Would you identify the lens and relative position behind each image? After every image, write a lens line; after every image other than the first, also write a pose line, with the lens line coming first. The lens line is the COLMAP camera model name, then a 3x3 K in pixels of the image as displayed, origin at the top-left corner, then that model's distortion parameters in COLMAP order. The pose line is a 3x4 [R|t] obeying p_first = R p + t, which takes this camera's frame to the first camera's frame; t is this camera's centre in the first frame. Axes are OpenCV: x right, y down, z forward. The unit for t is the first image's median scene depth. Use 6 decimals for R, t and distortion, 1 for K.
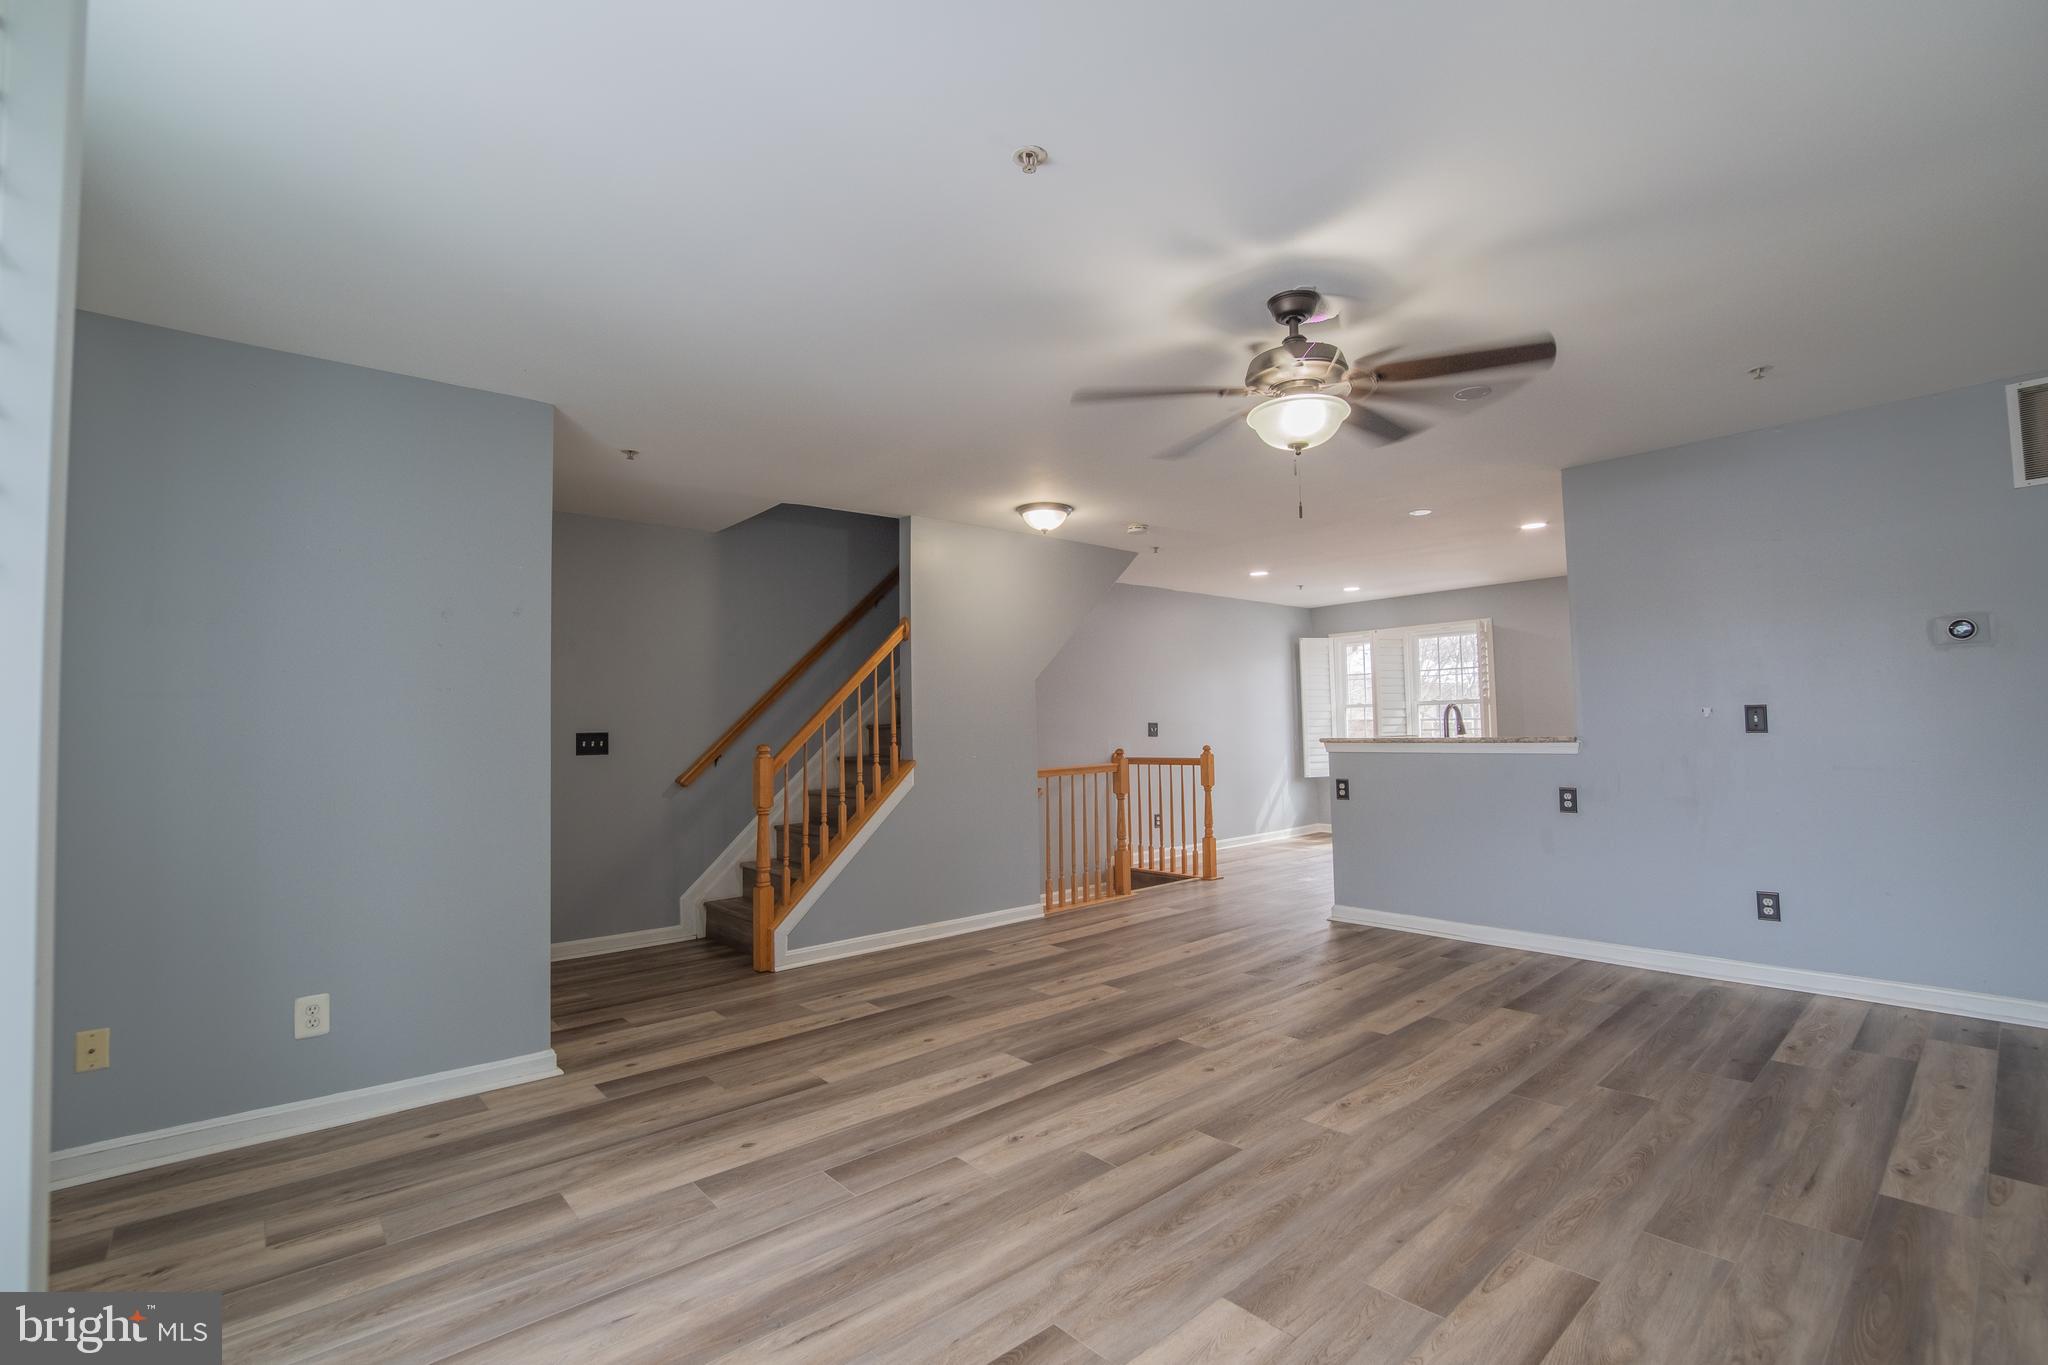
lens RADIAL K [[911.5, 0, 1015.1], [0, 911.5, 679.4], [0, 0, 1]] dist [-0.039211, 0.007802]
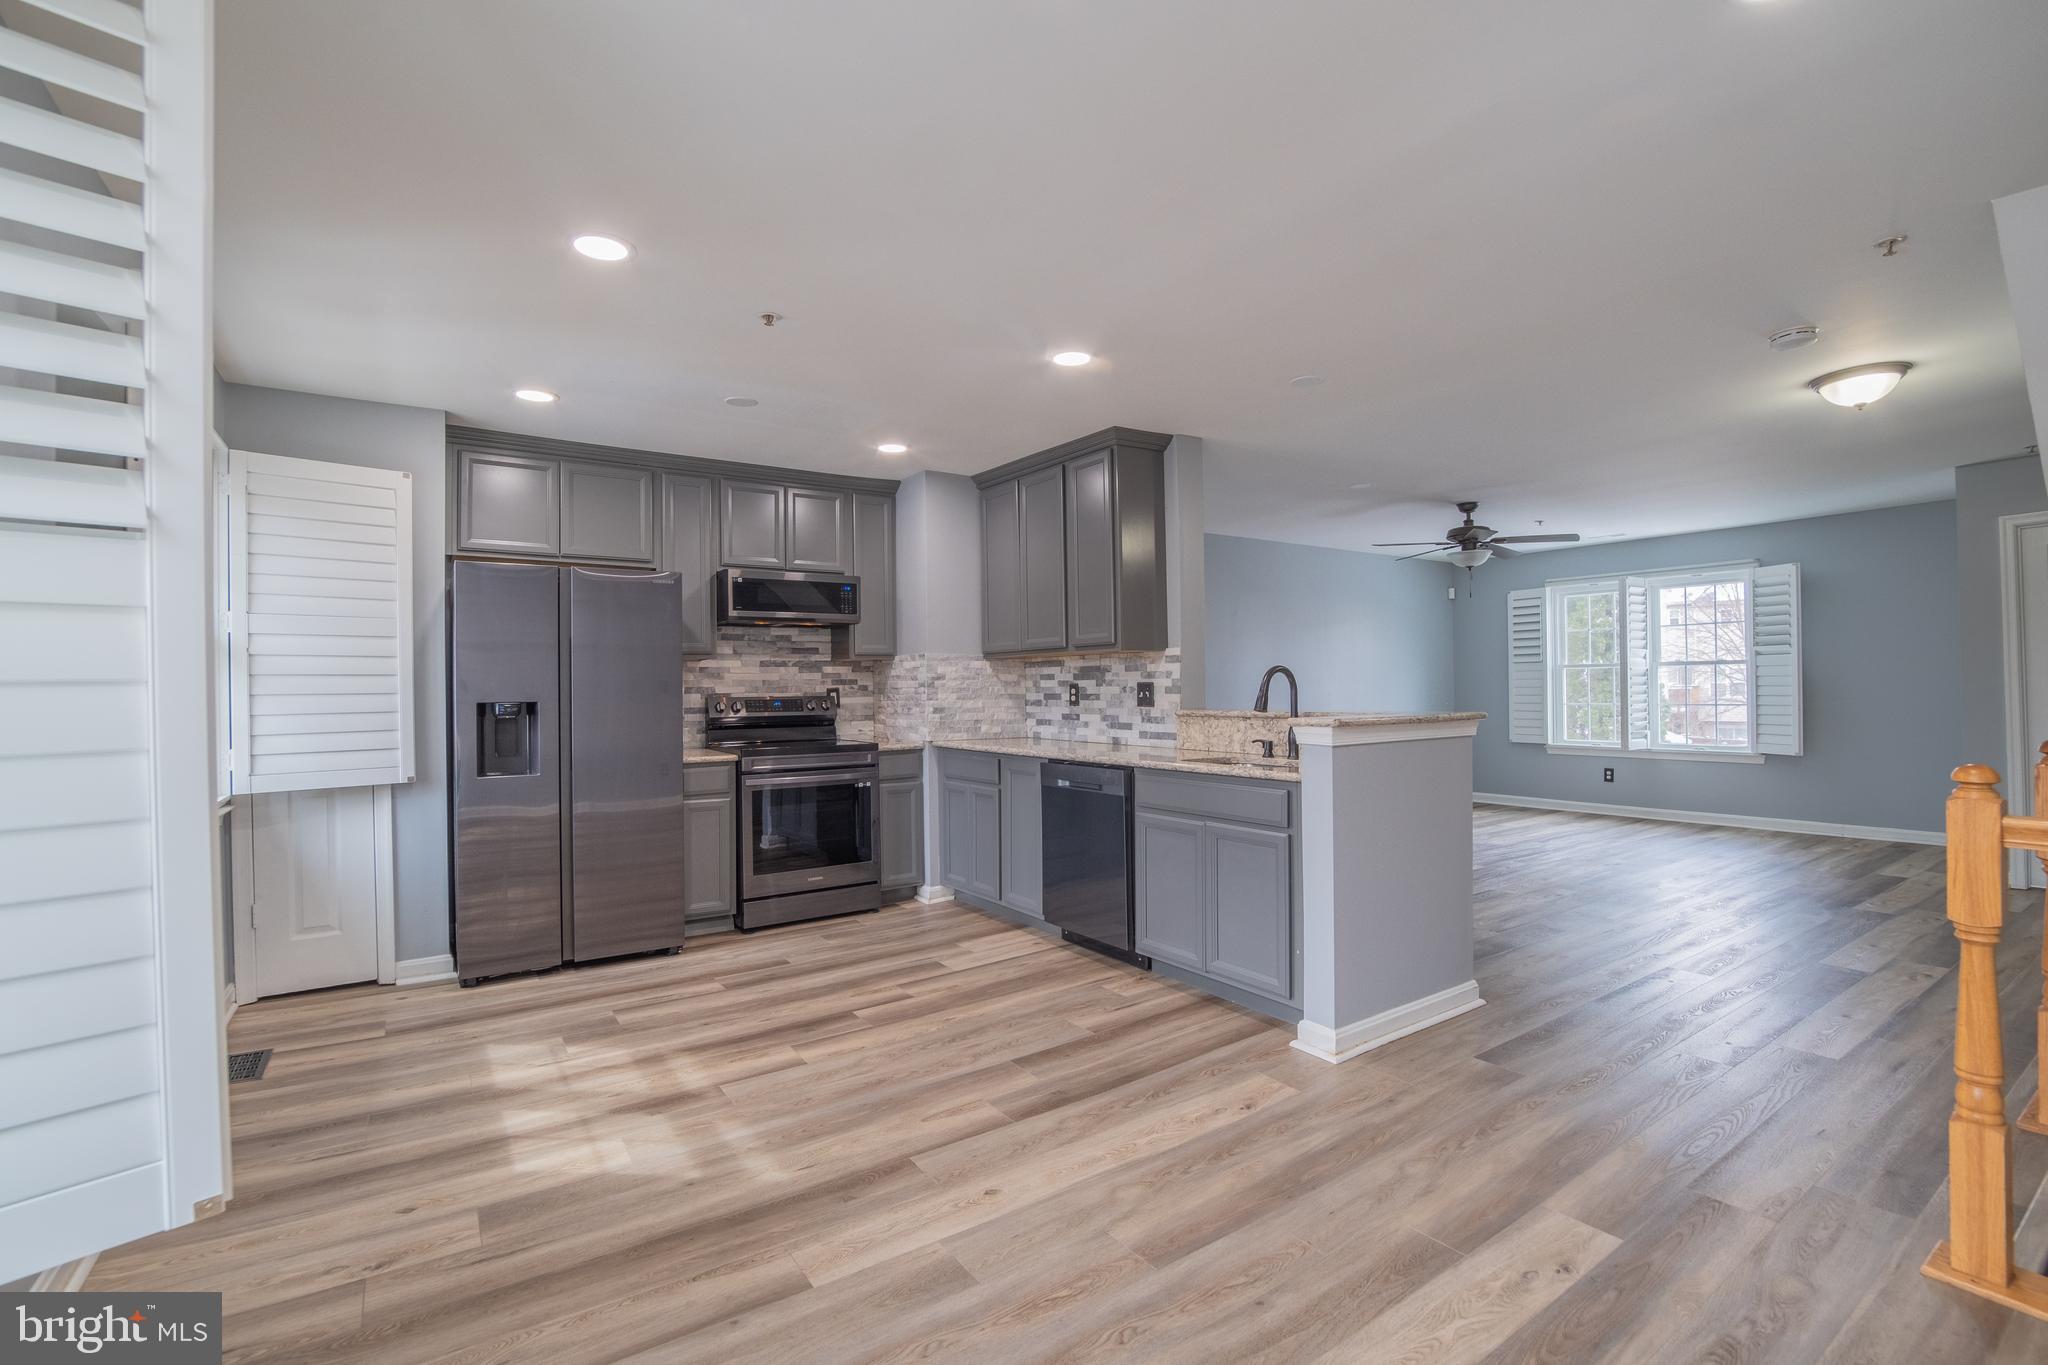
lens RADIAL K [[911.5, 0, 1015.1], [0, 911.5, 679.4], [0, 0, 1]] dist [-0.039211, 0.007802]
pose [[-0.991808, 0.034119, 0.123094, 0.959767], [0.026410, 0.997618, -0.063728, 0.123817], [-0.124975, -0.059955, -0.990347, 2.747959]]
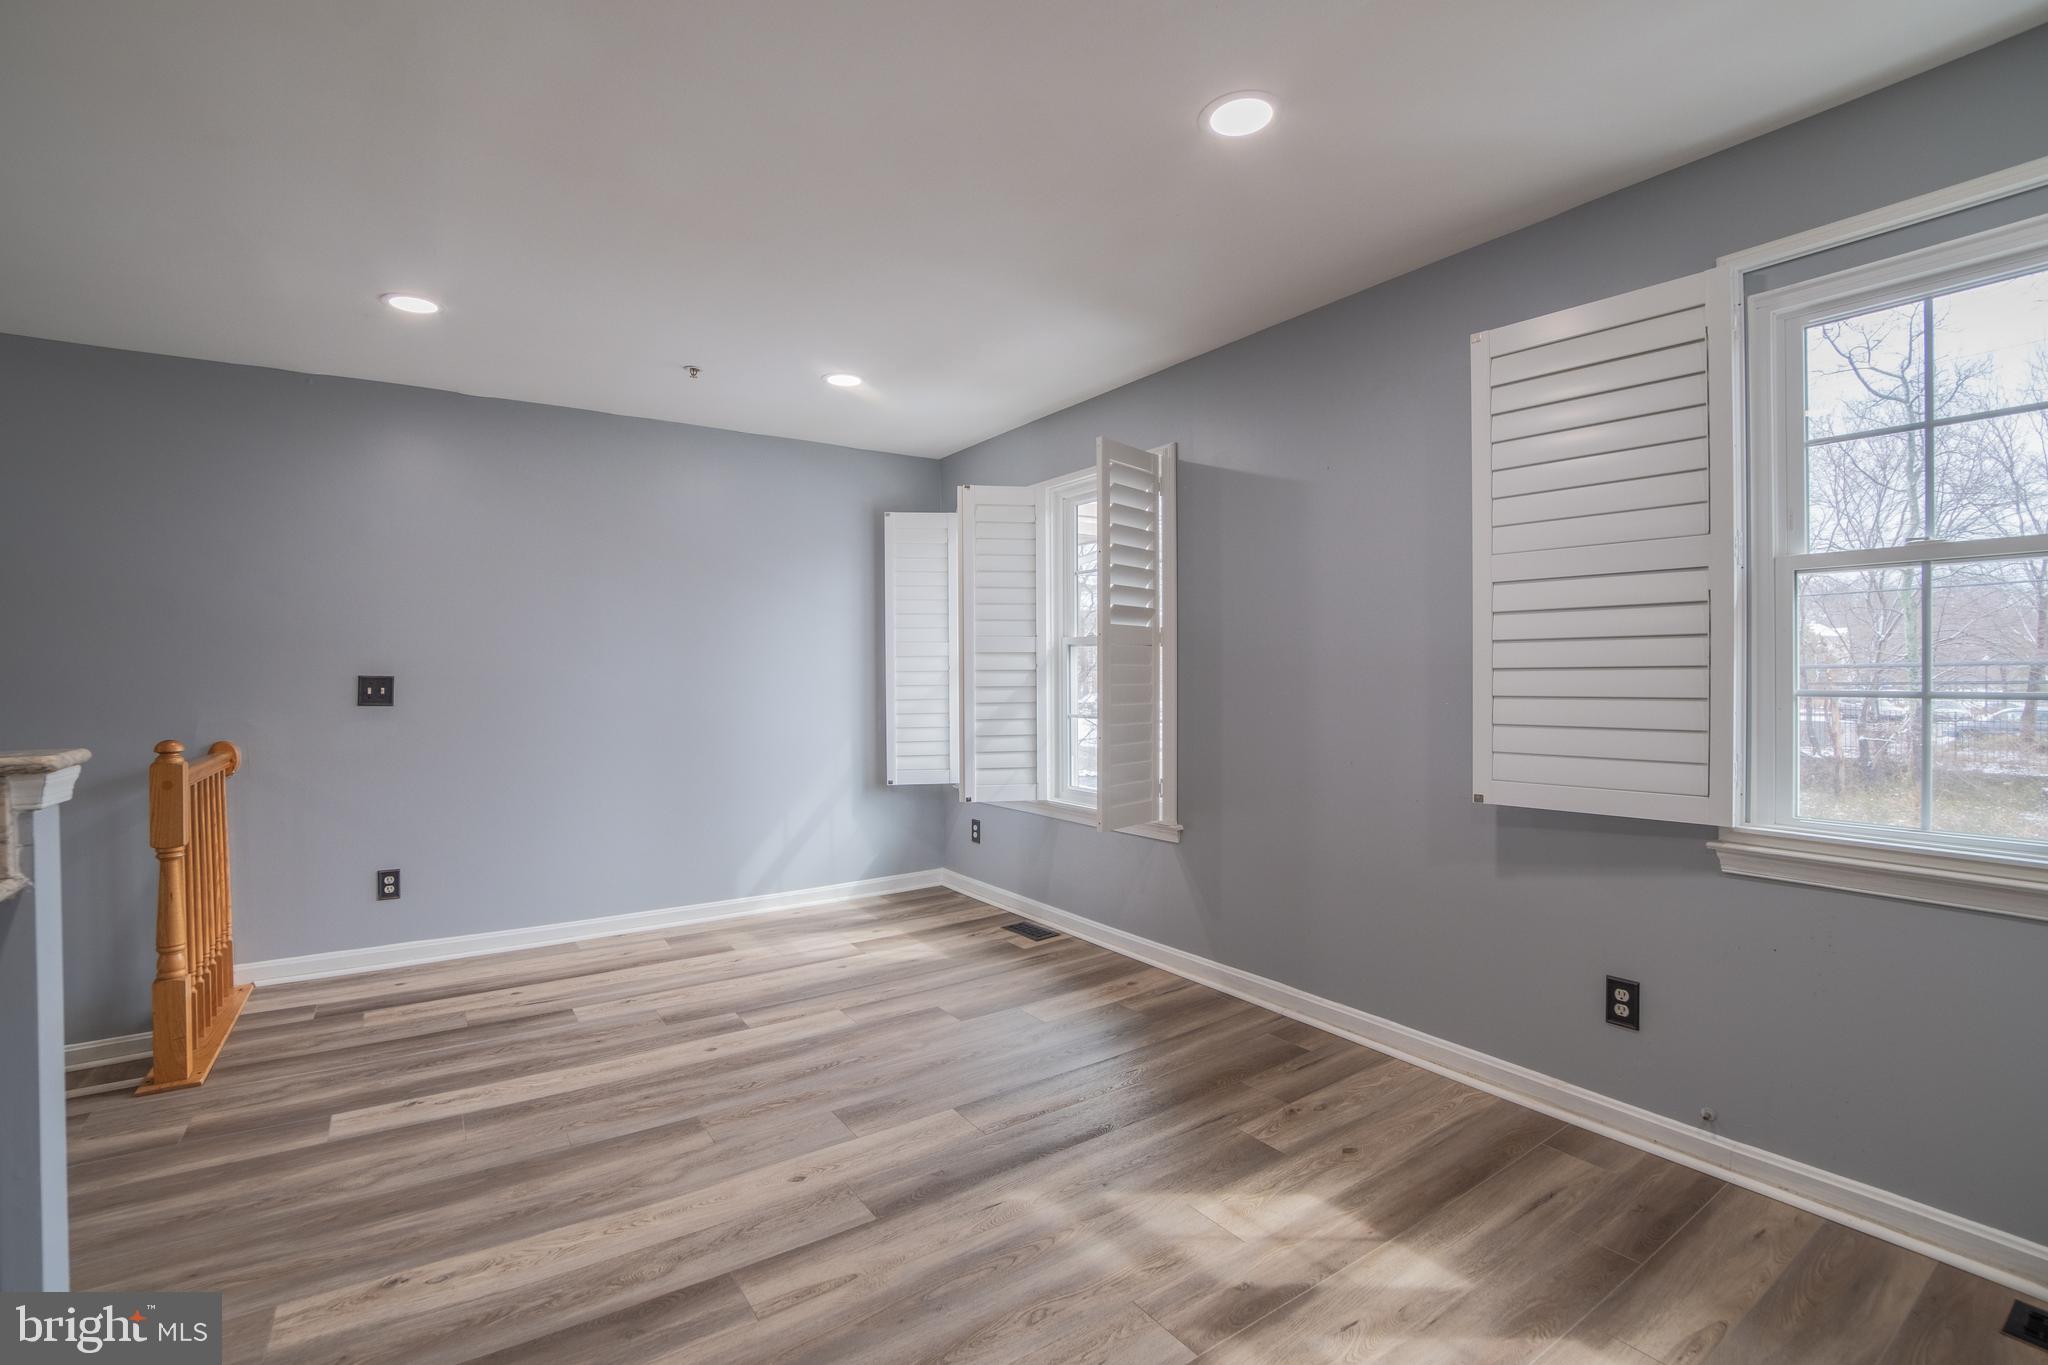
lens RADIAL K [[911.5, 0, 1015.1], [0, 911.5, 679.4], [0, 0, 1]] dist [-0.039211, 0.007802]
pose [[0.992872, 0.014292, -0.118324, 1.305926], [-0.006857, 0.997990, 0.063005, 0.045465], [0.118987, -0.061745, 0.990974, 1.447235]]
